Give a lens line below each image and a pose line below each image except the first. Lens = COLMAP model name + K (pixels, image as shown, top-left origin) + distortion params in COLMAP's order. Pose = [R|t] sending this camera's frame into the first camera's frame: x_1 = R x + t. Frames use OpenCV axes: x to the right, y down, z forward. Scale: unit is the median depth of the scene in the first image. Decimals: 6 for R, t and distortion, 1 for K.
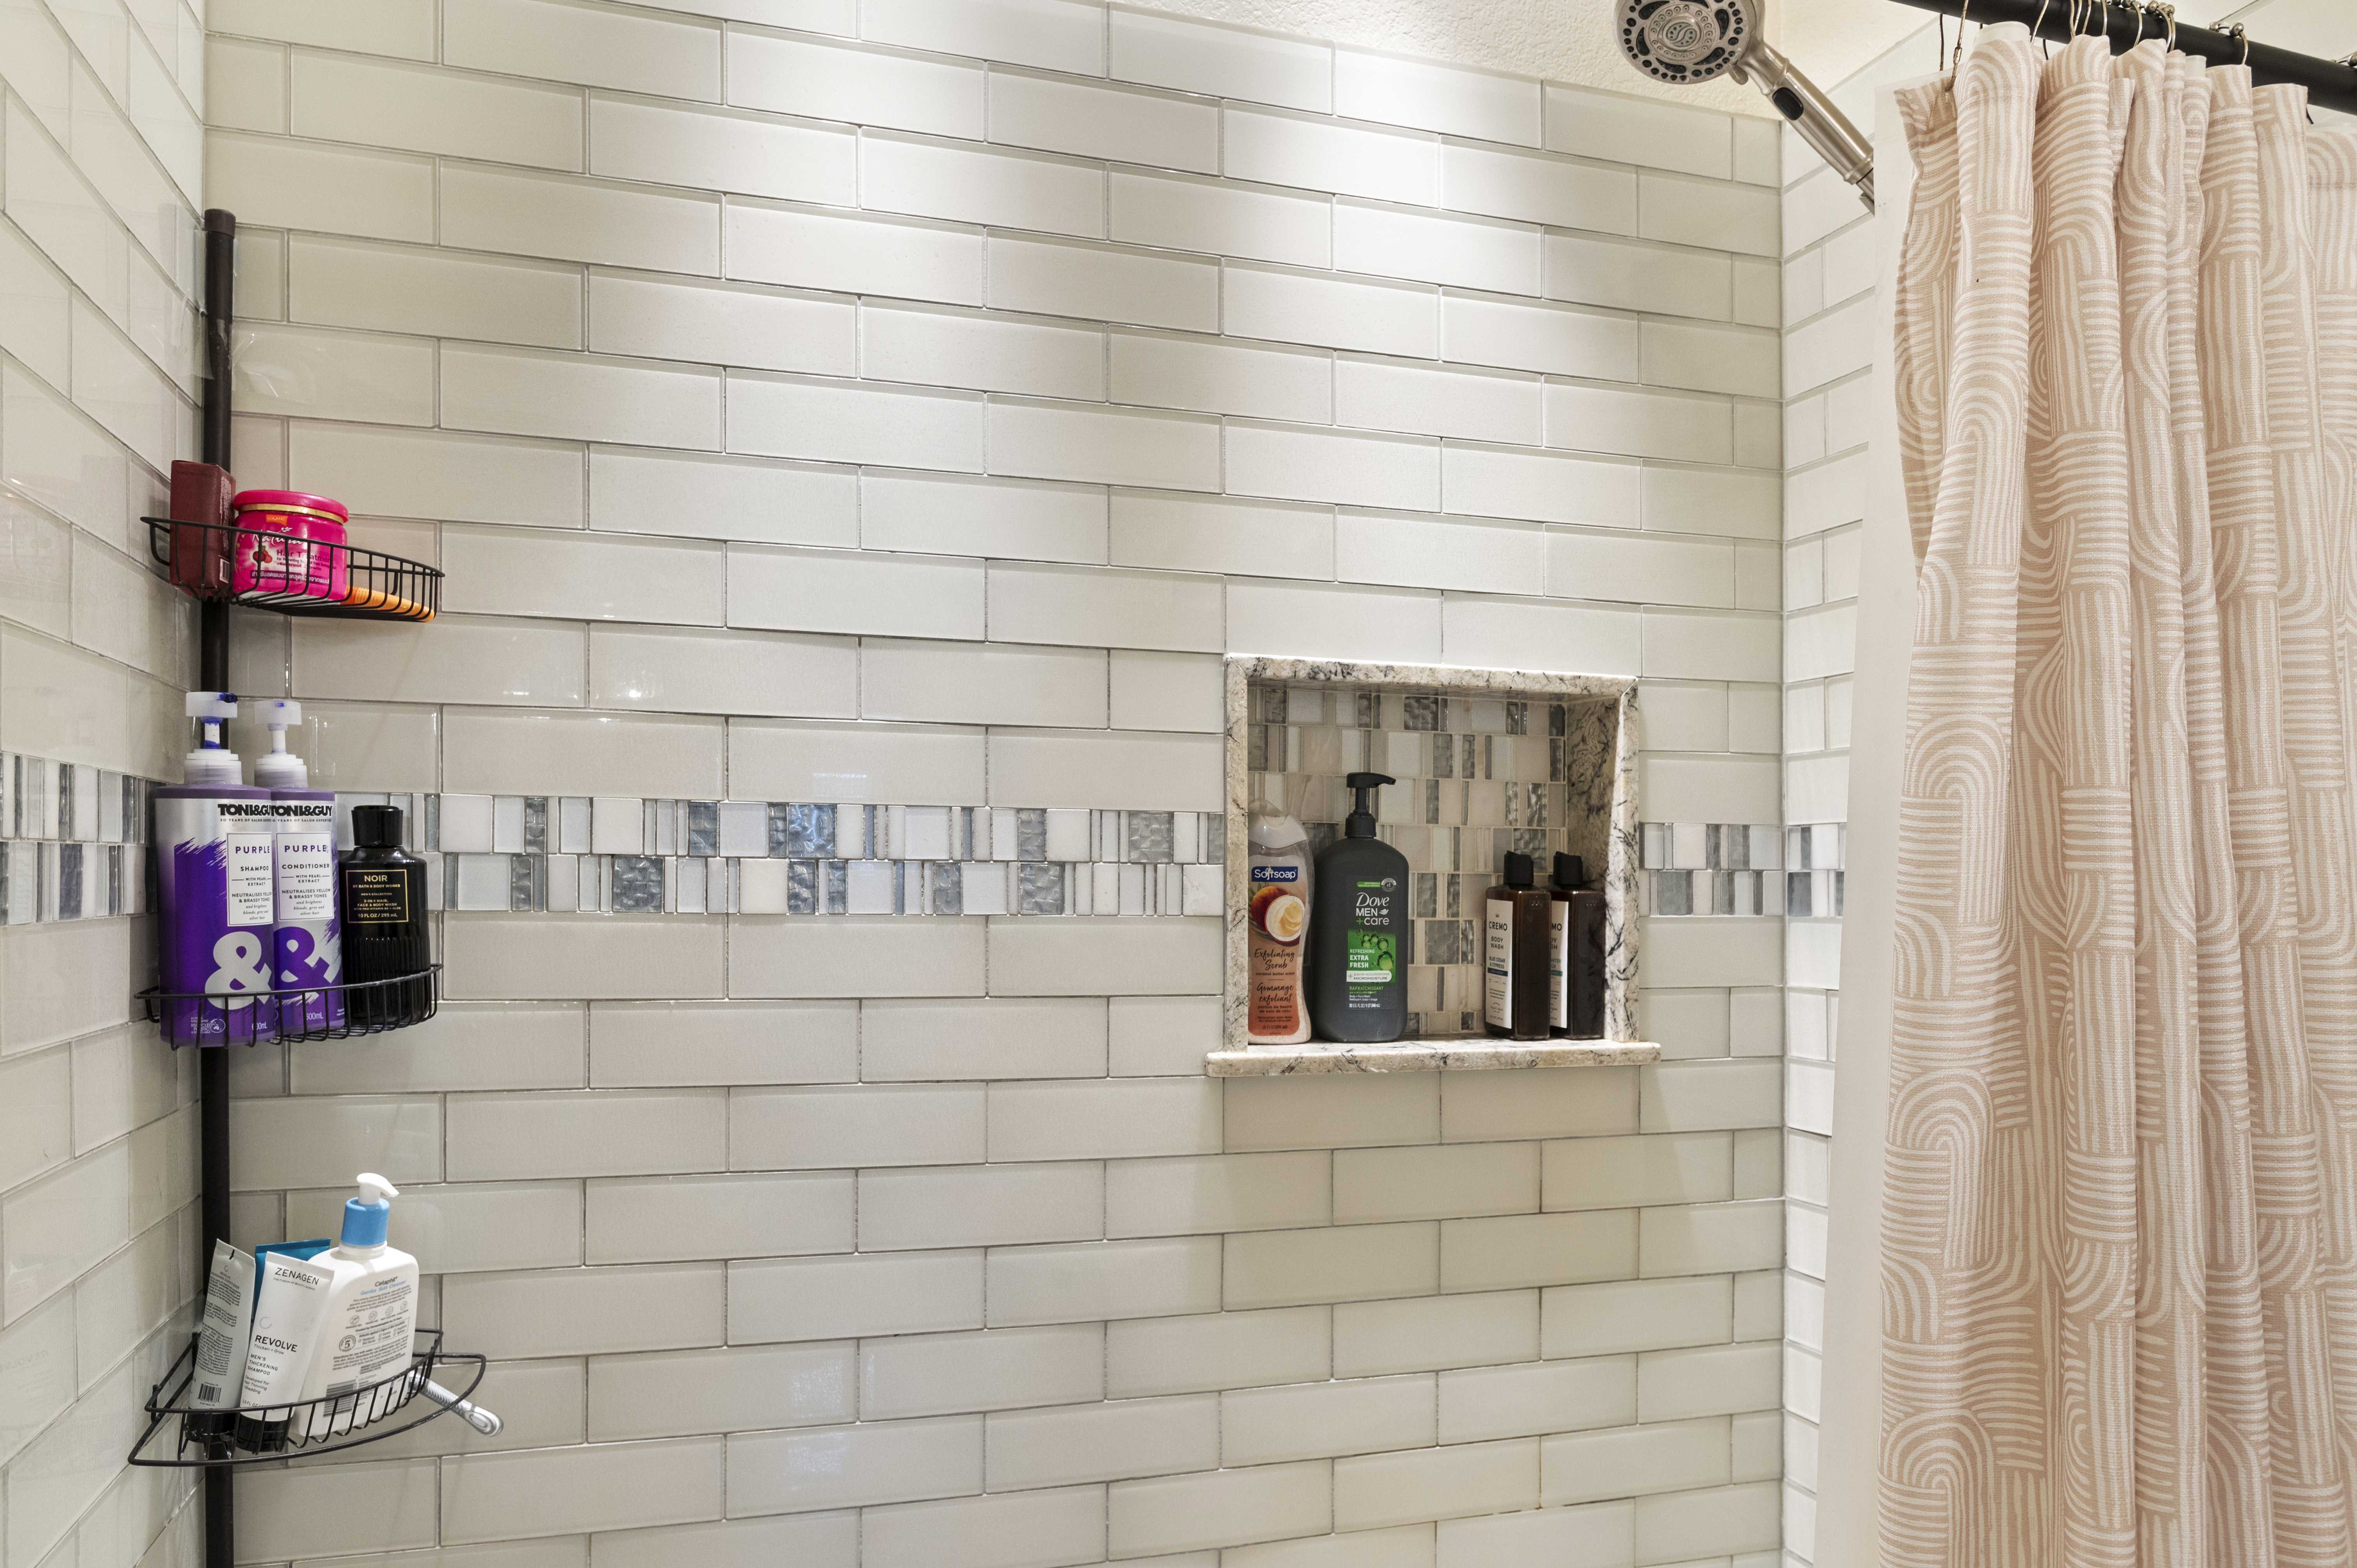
lens RADIAL K [[1626.5, 0, 1183.6], [0, 1626.5, 787.8], [0, 0, 1]] dist [-0.010364, 0.004515]
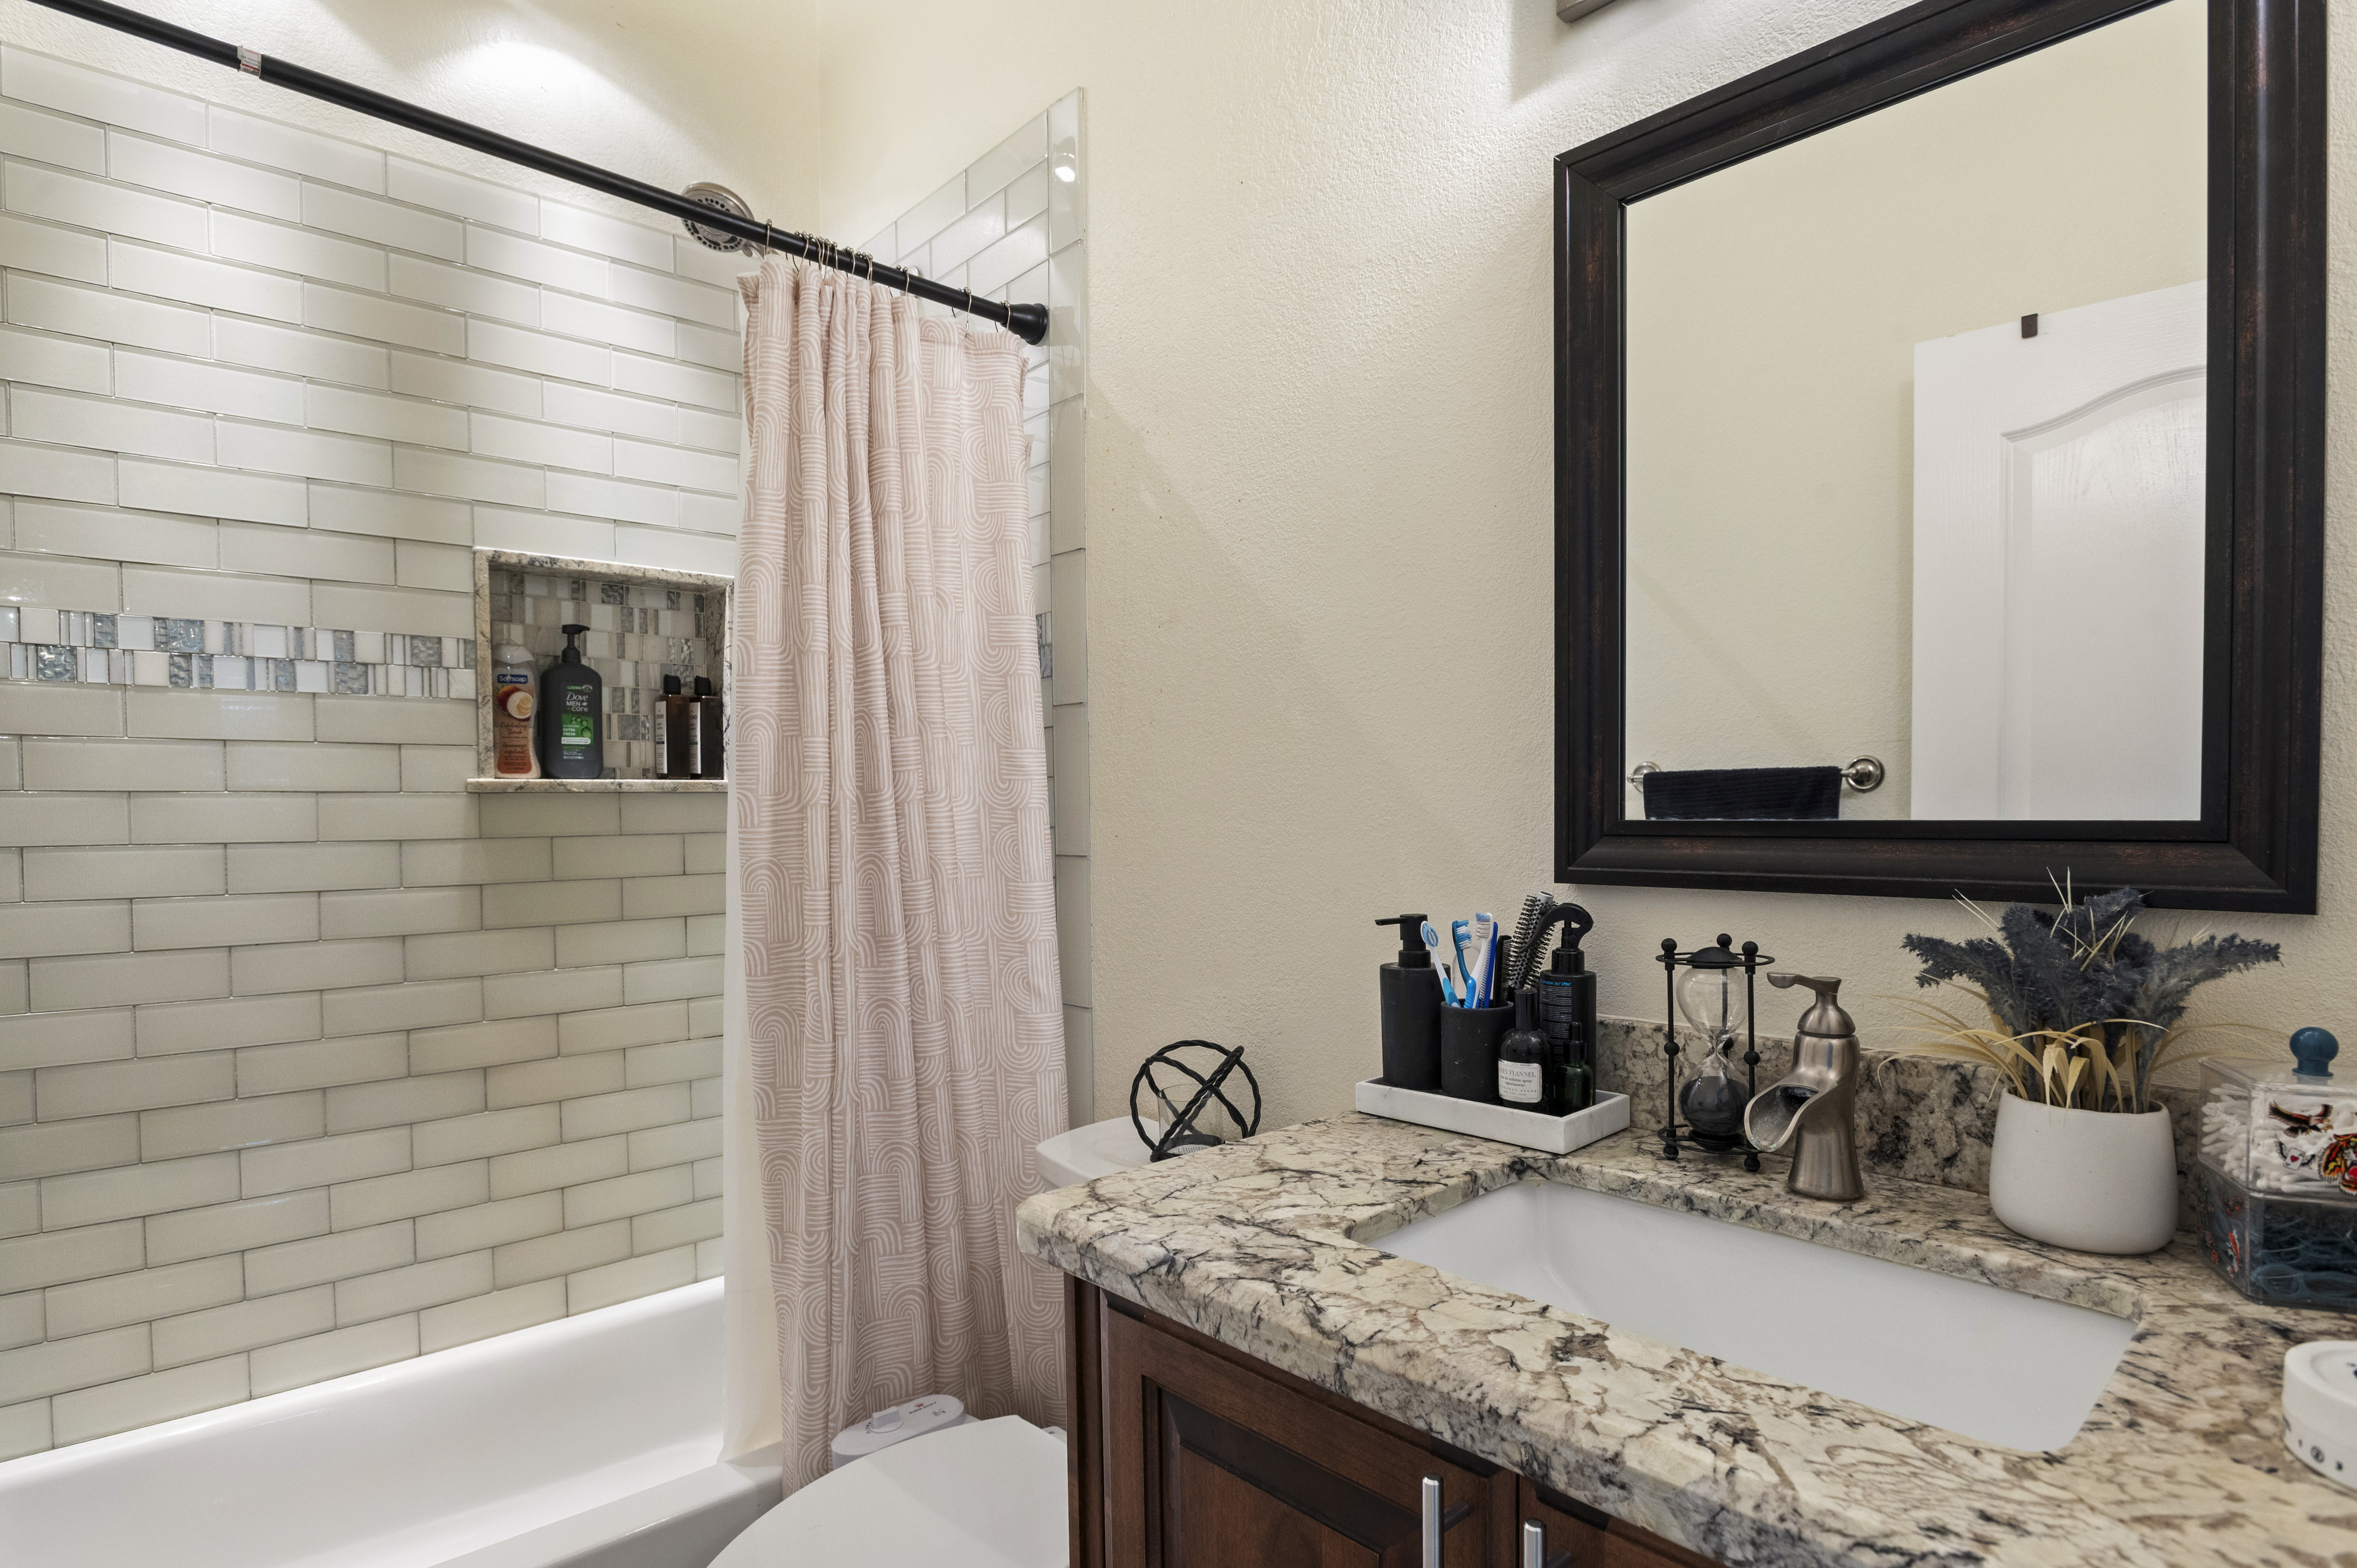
lens RADIAL K [[1233.7, 0, 1117.5], [0, 1233.7, 795.1], [0, 0, 1]] dist [-0.013535, -0.001006]
pose [[0.922716, -0.017497, 0.385083, 0.148770], [0.001987, 0.999172, 0.040636, 0.128560], [-0.385475, -0.036730, 0.921987, -0.469448]]
